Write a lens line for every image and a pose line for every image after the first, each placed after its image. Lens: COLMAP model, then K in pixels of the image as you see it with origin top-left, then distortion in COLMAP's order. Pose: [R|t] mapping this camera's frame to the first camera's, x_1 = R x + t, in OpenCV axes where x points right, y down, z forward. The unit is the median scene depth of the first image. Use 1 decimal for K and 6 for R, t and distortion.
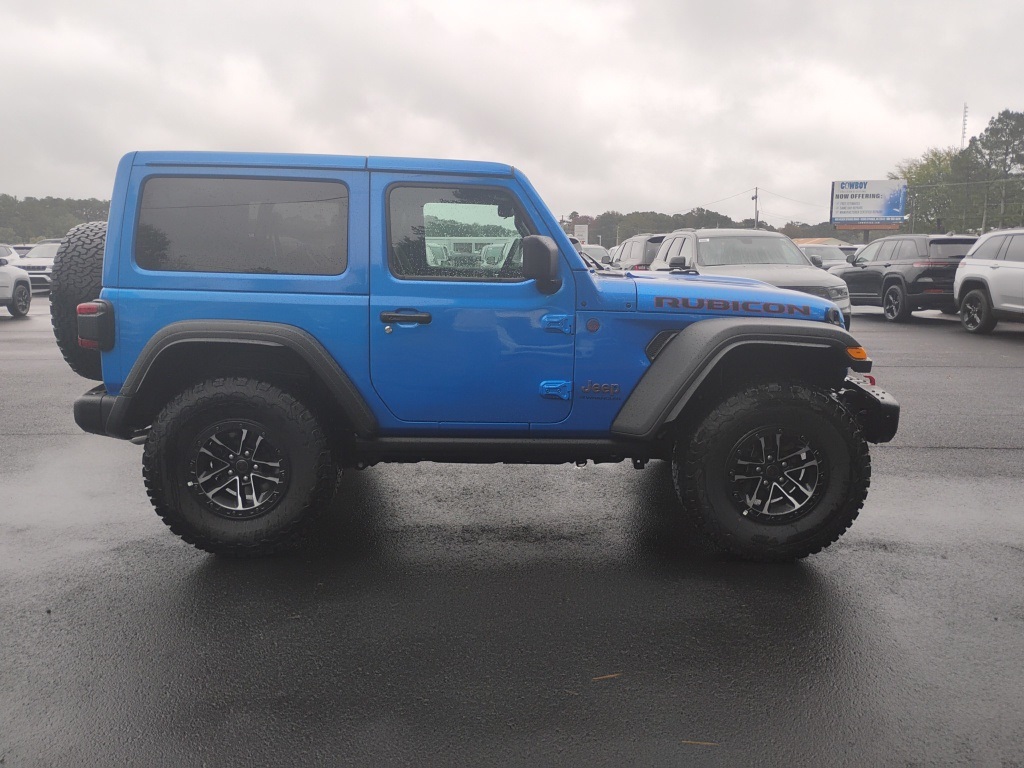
lens RADIAL K [[893.0, 0, 513.7], [0, 893.0, 385.3], [0, 0, 1]] dist [0.076177, -0.068465]
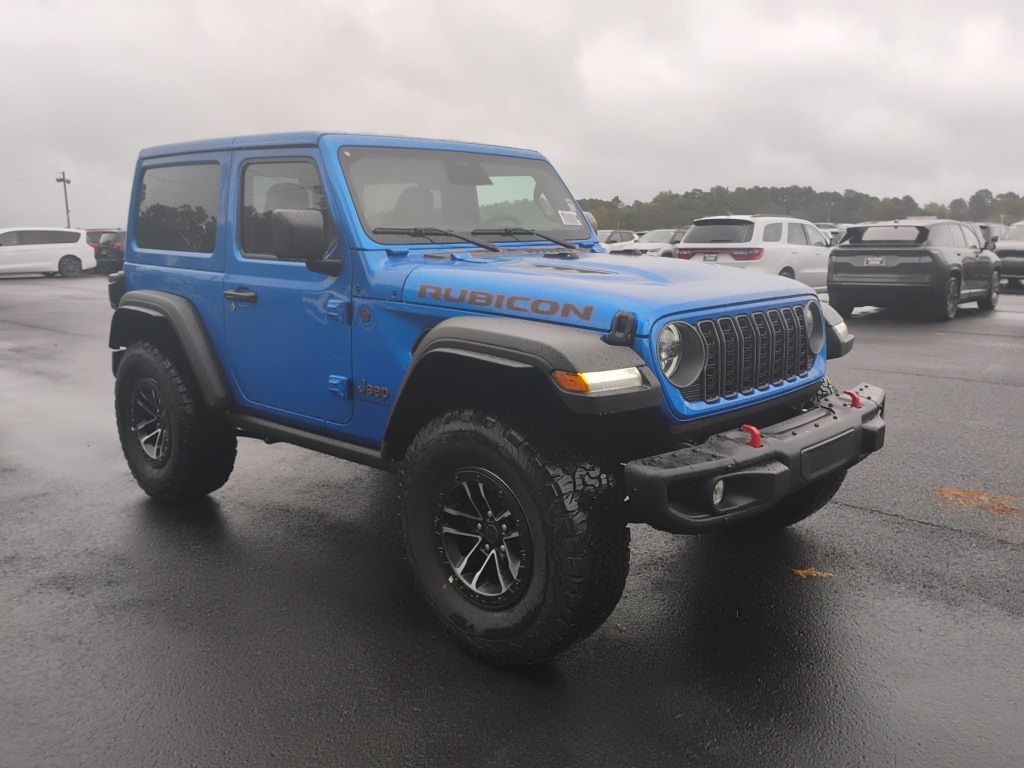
lens RADIAL K [[893.0, 0, 517.2], [0, 893.0, 384.5], [0, 0, 1]] dist [0.076177, -0.068465]
pose [[0.700020, 0.113223, -0.705091, 0.801627], [-0.101948, 0.993083, 0.058253, -0.066771], [0.706809, 0.031104, 0.706721, 0.509855]]
